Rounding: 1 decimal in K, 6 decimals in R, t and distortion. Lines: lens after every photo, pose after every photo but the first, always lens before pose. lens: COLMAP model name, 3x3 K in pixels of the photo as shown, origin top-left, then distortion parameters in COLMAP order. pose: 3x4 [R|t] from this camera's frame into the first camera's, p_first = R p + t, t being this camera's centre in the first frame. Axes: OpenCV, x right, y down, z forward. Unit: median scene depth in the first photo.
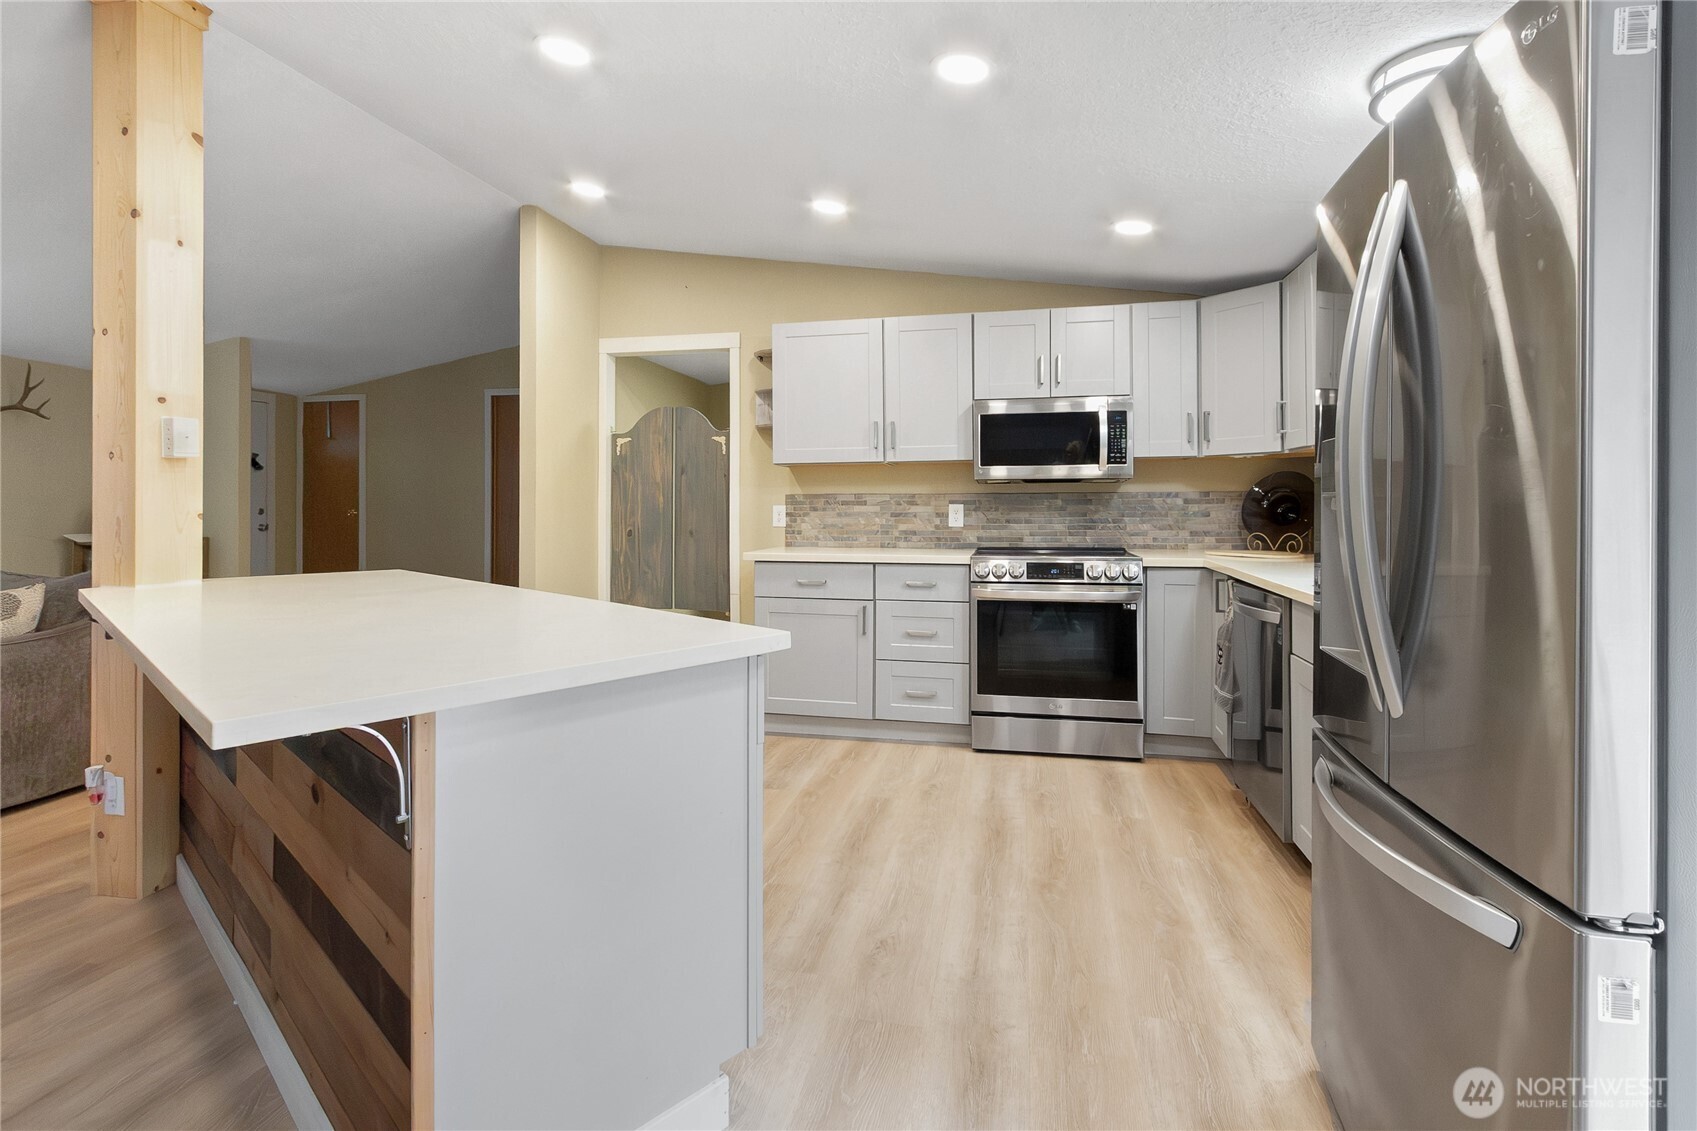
lens RADIAL K [[821.7, 0, 805.8], [0, 821.7, 501.6], [0, 0, 1]] dist [0.001377, -0.001752]
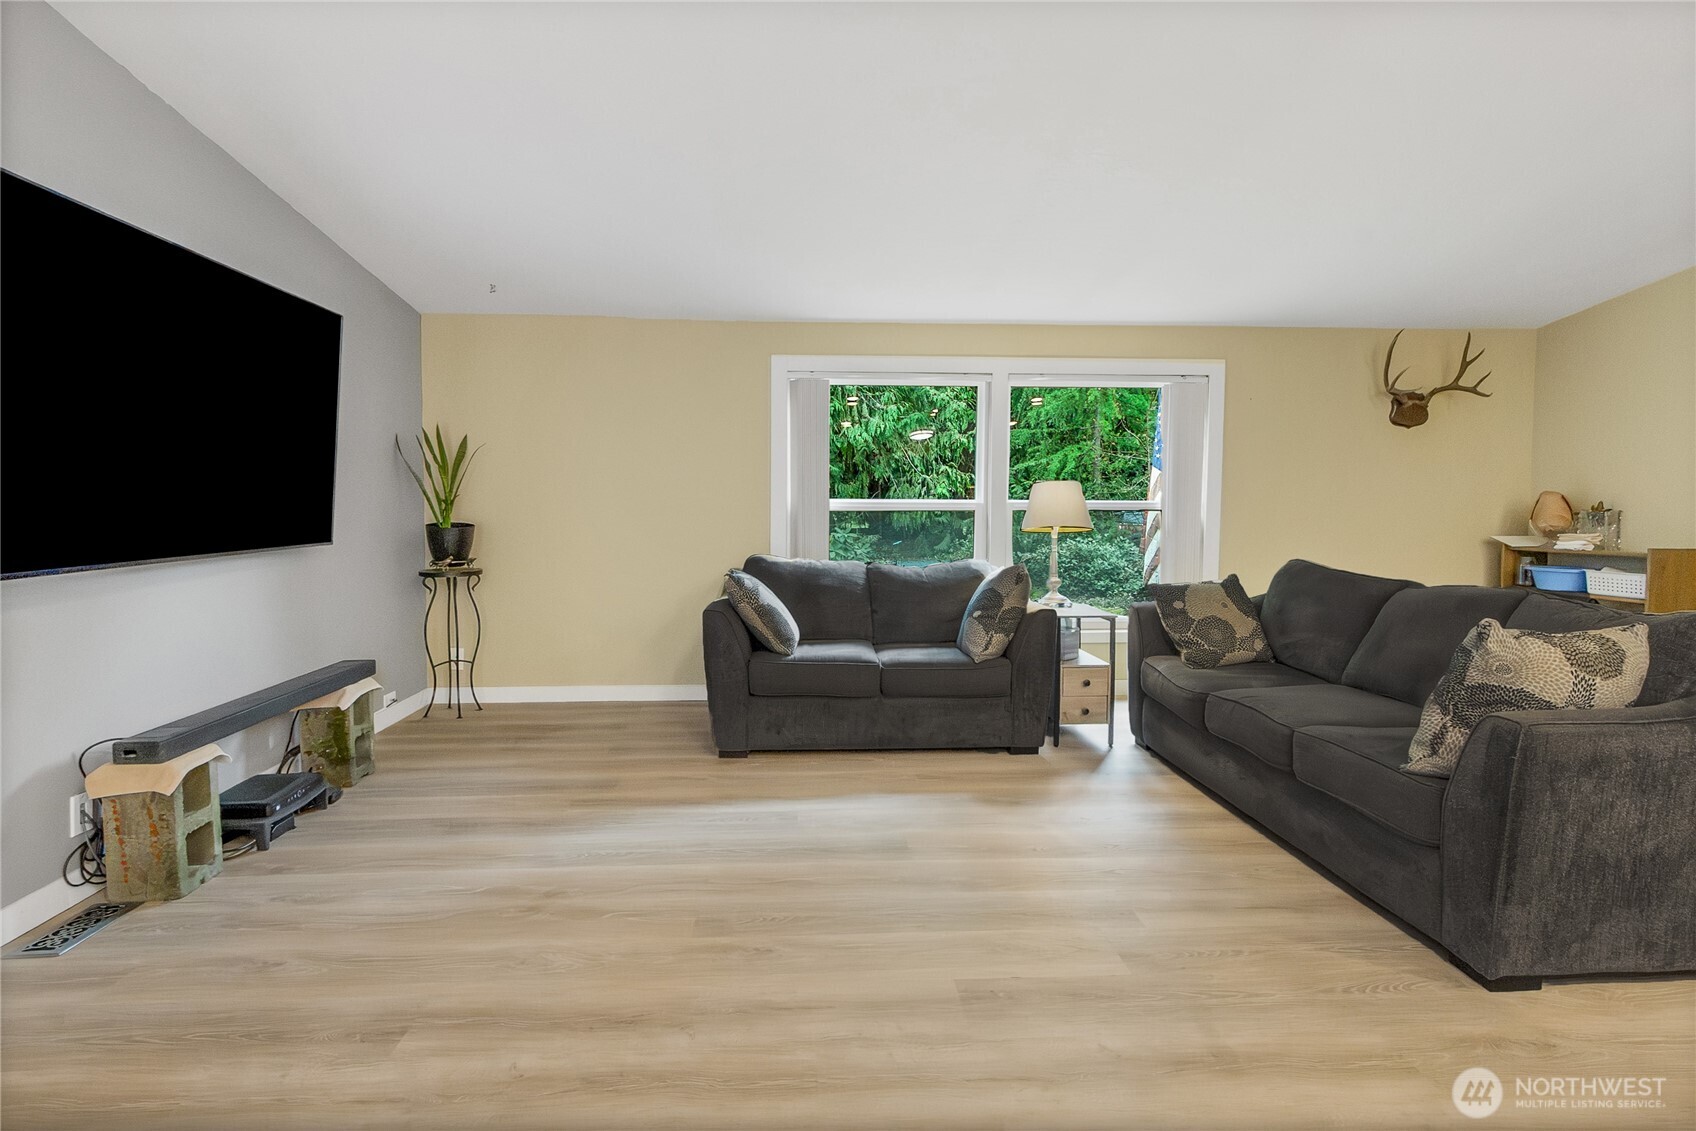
lens RADIAL K [[821.2, 0, 847.7], [0, 821.2, 552.0], [0, 0, 1]] dist [0.001377, -0.001752]
pose [[0.280430, 0.063217, -0.957791, -0.397034], [-0.000545, 0.997839, 0.065701, 0.002937], [0.959874, -0.017902, 0.279858, 0.188720]]
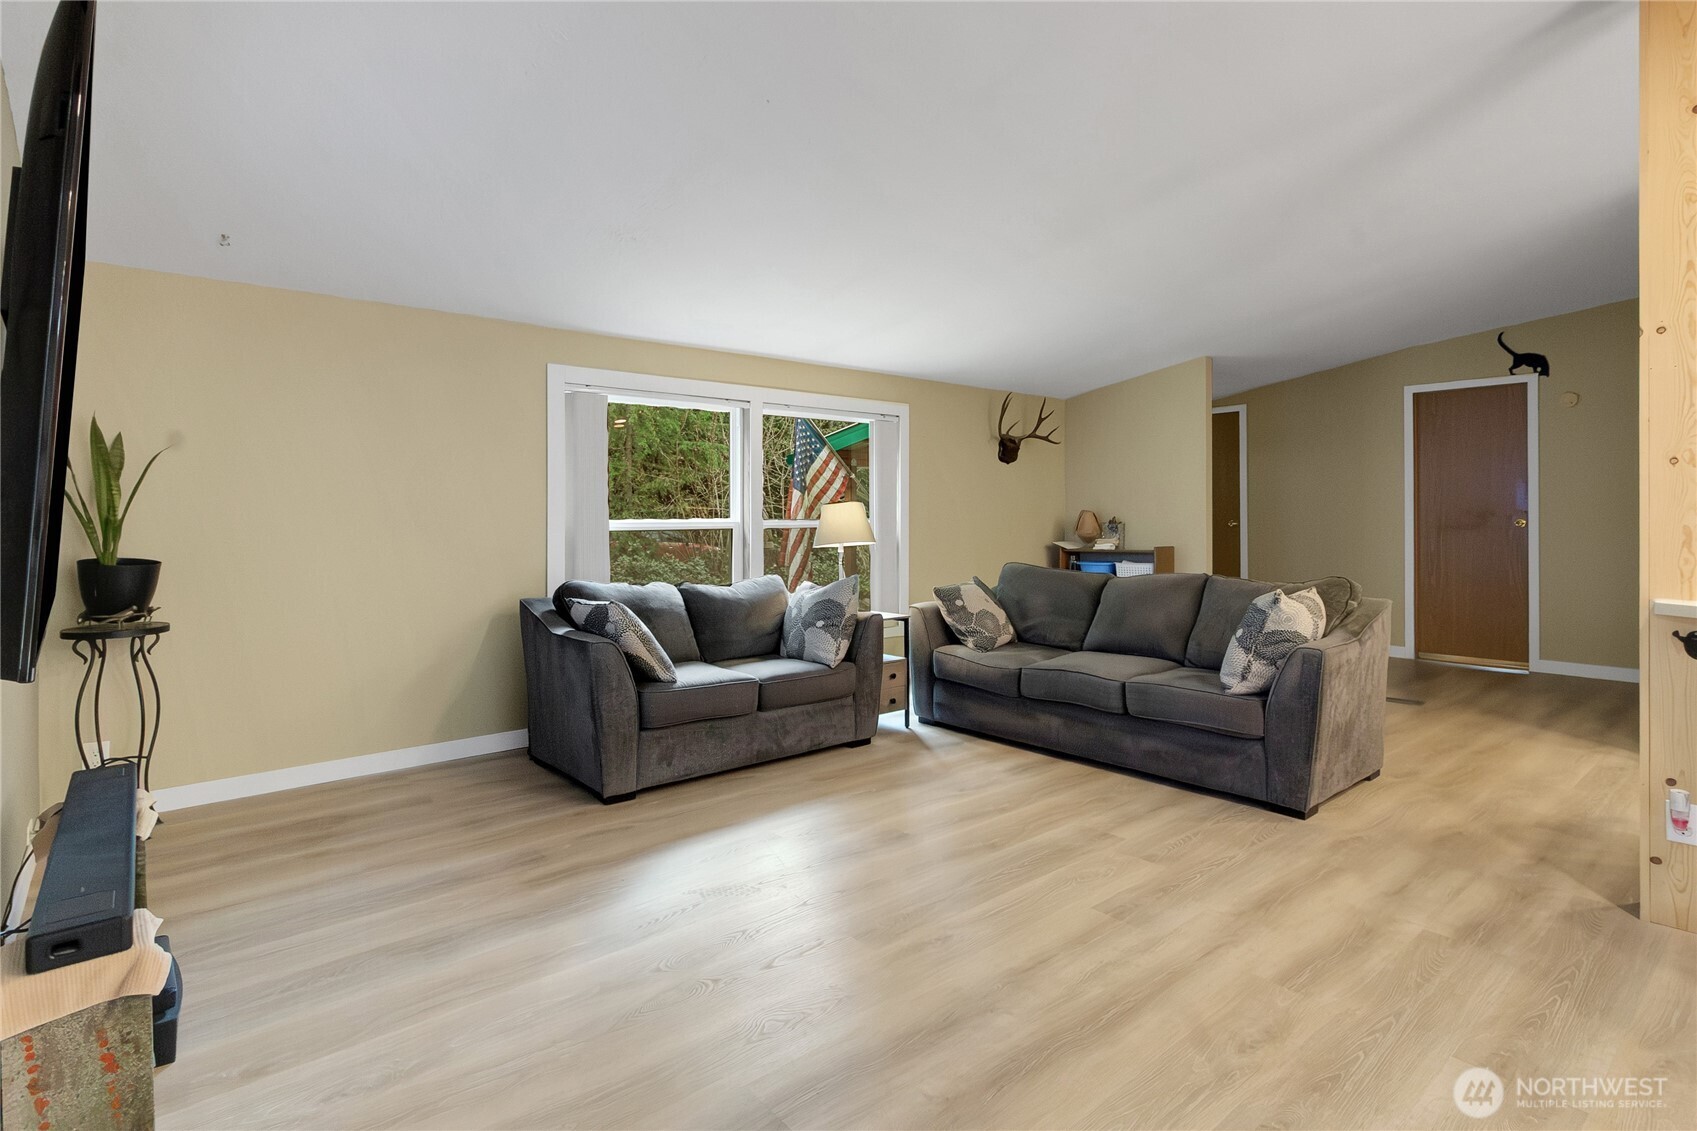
lens RADIAL K [[829.9, 0, 817.0], [0, 829.9, 518.7], [0, 0, 1]] dist [0.001527, 0.000352]
pose [[0.785932, -0.002045, -0.618310, -0.607505], [0.006125, 0.999971, 0.004479, -0.000179], [0.618283, -0.007307, 0.785922, -0.210391]]
